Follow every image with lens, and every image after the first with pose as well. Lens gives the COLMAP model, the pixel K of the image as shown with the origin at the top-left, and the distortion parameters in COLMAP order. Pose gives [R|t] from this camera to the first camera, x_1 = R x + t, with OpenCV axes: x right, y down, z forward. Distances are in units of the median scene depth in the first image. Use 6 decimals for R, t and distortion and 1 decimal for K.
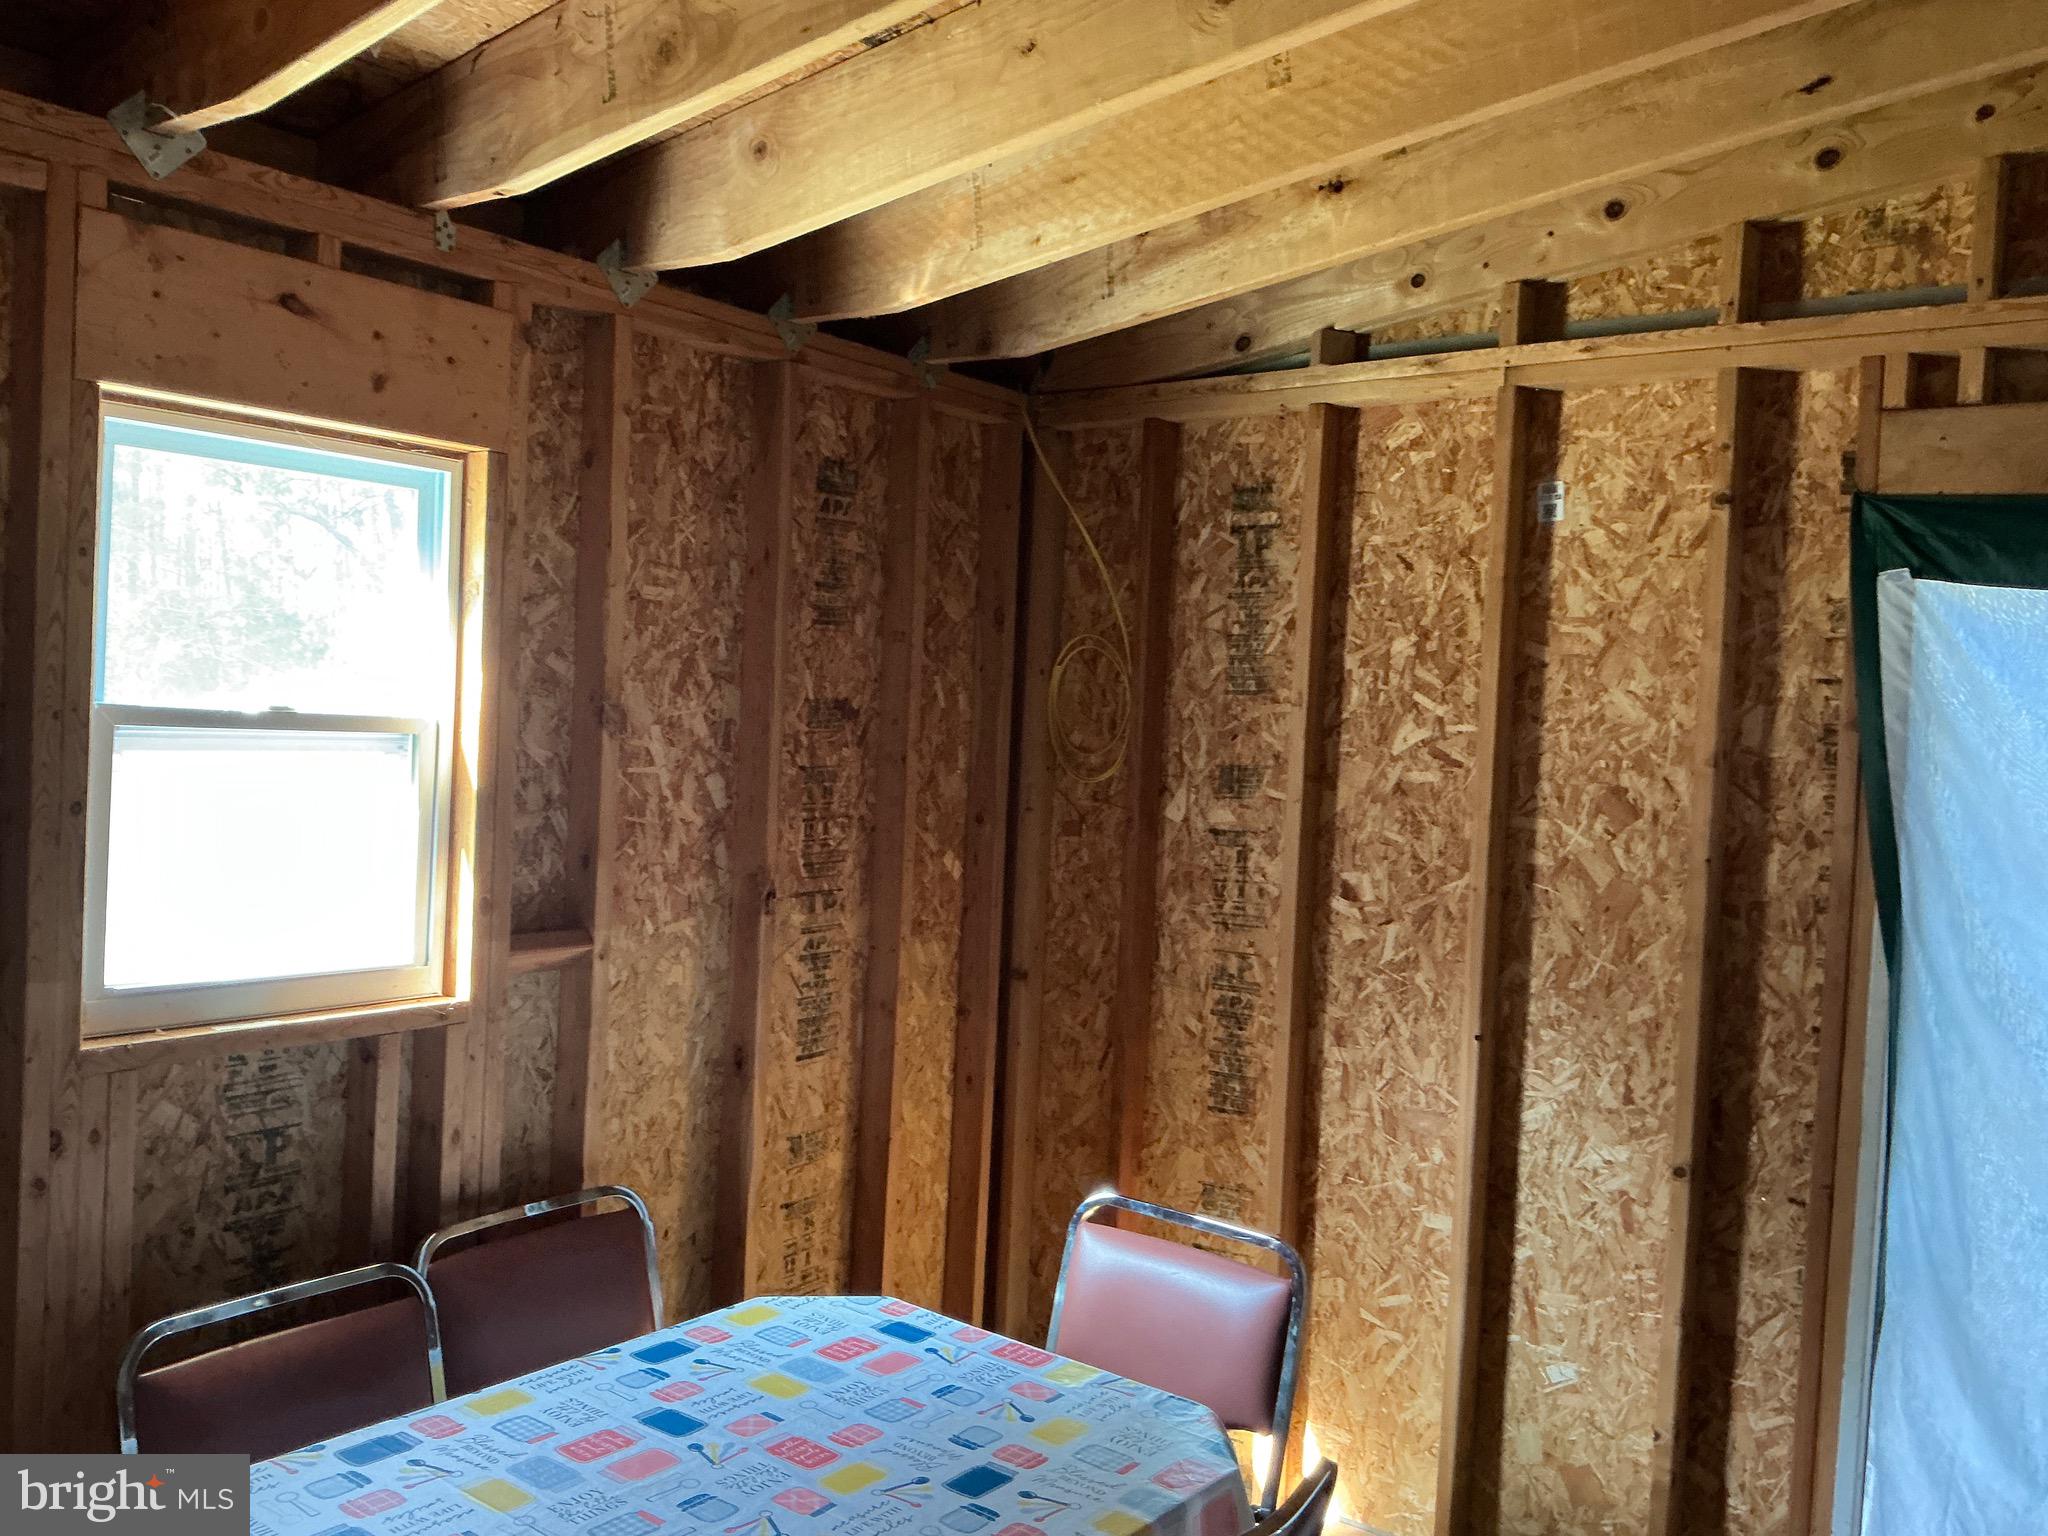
lens RADIAL K [[1698.1, 0, 1022.7], [0, 1698.1, 768.3], [0, 0, 1]] dist [0.075490, -0.127704]
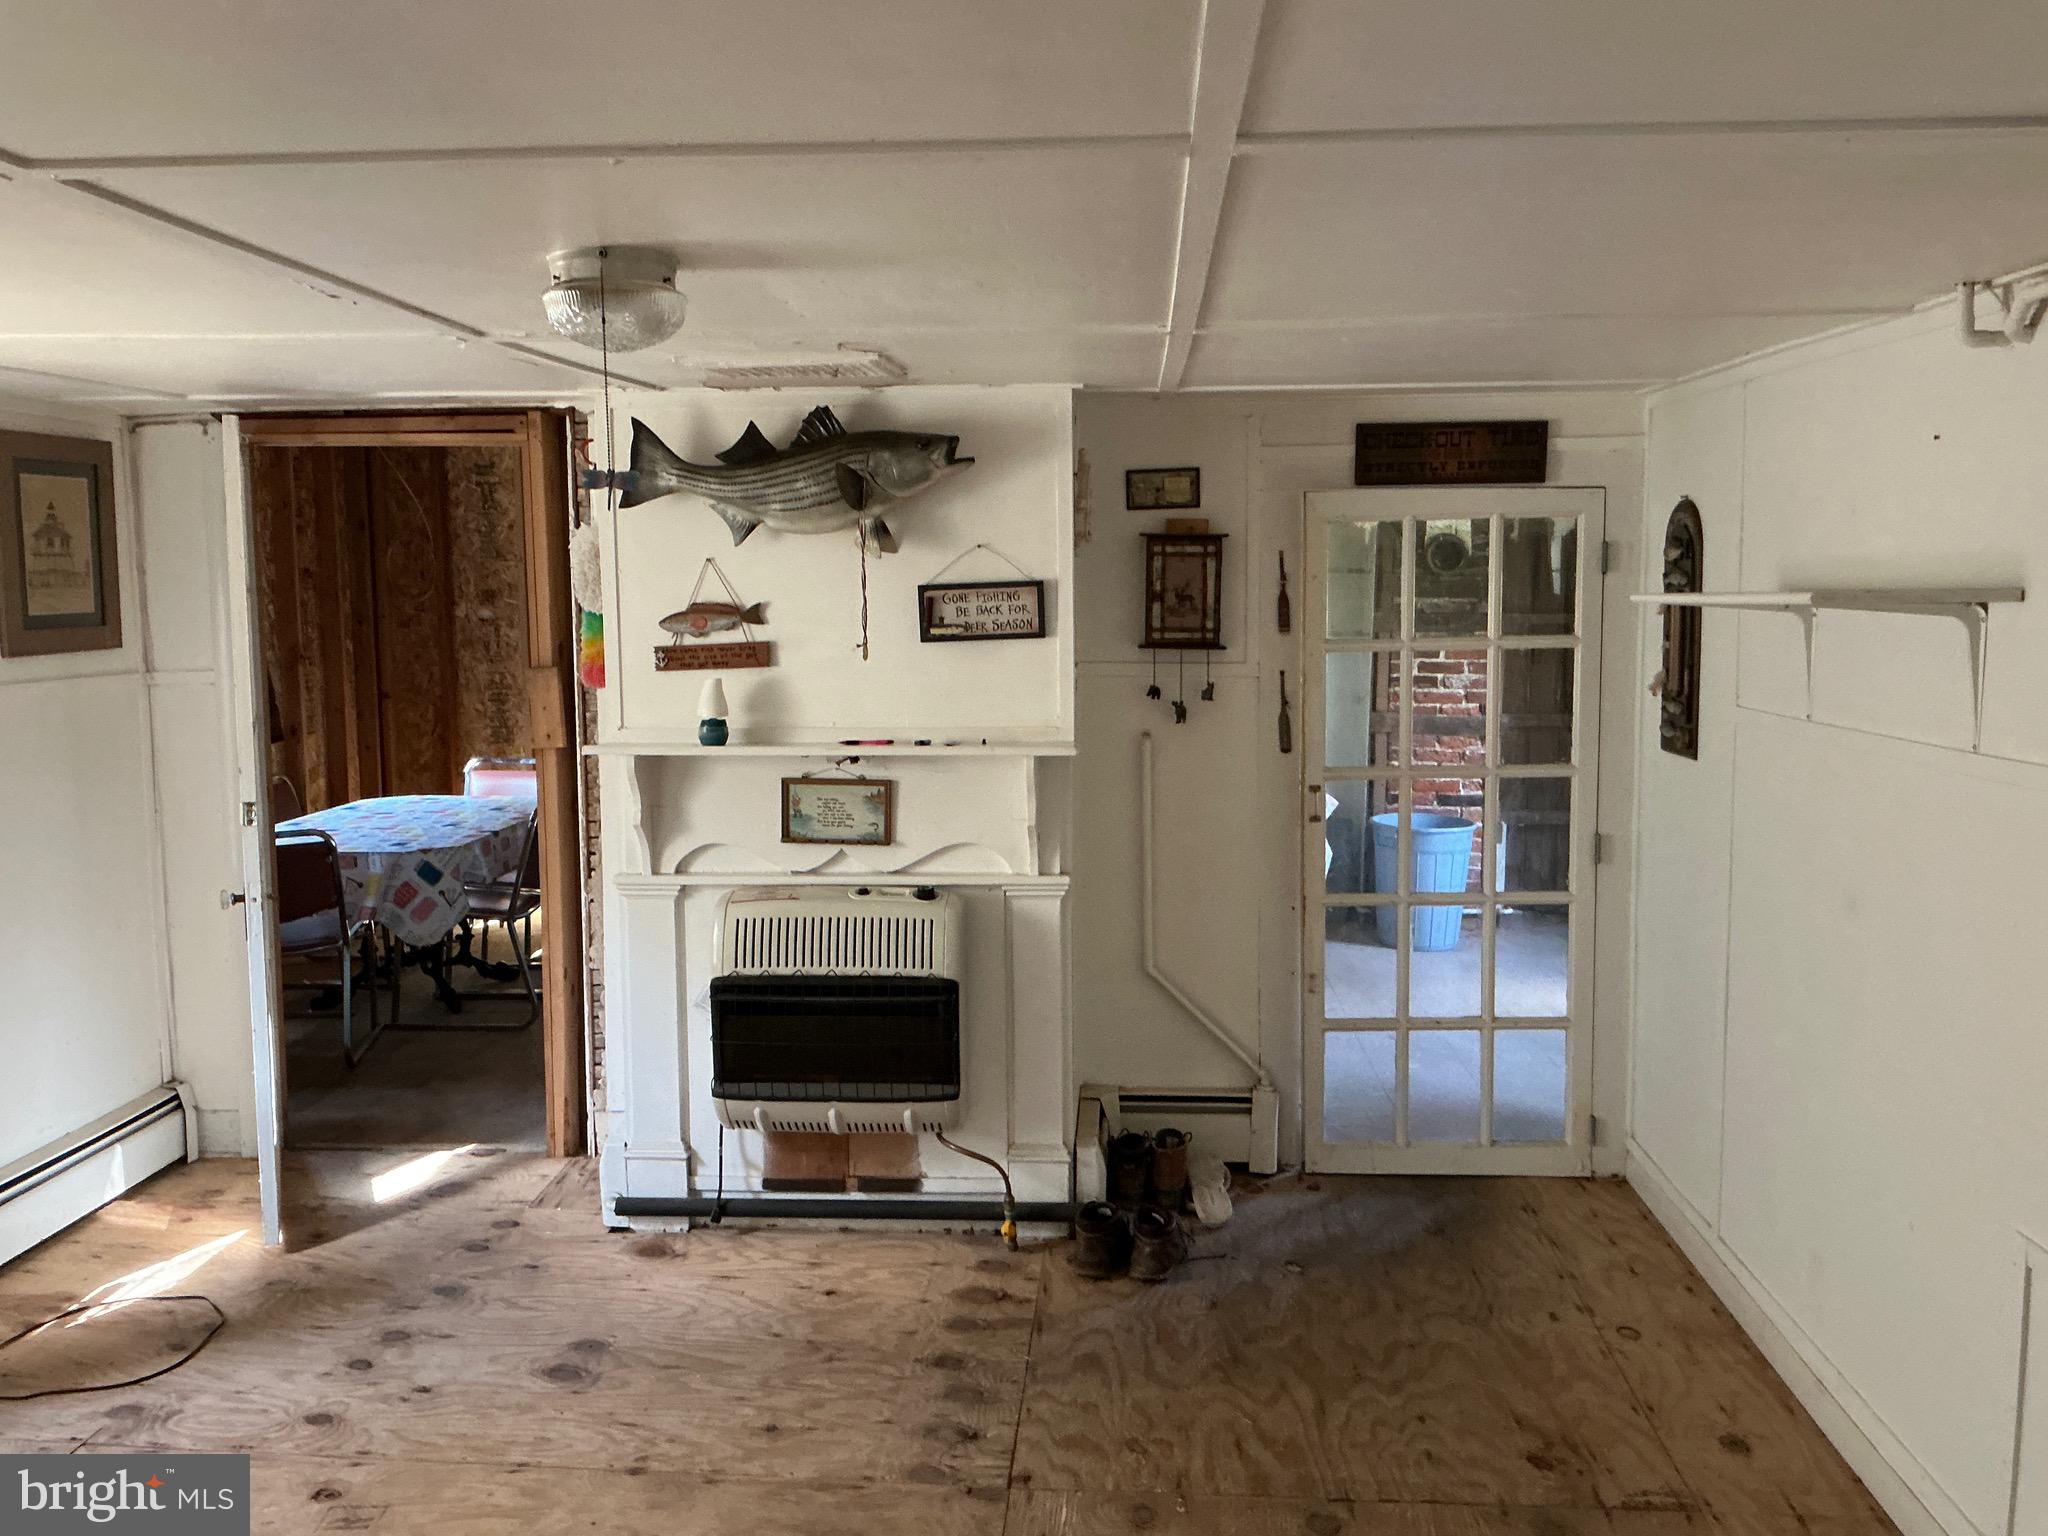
lens RADIAL K [[1698.1, 0, 1019.3], [0, 1698.1, 775.3], [0, 0, 1]] dist [0.075490, -0.127704]
pose [[0.824979, -0.115211, 0.553296, -0.771761], [0.062609, 0.991606, 0.113127, 0.039900], [-0.561685, -0.058686, 0.825267, -1.710448]]
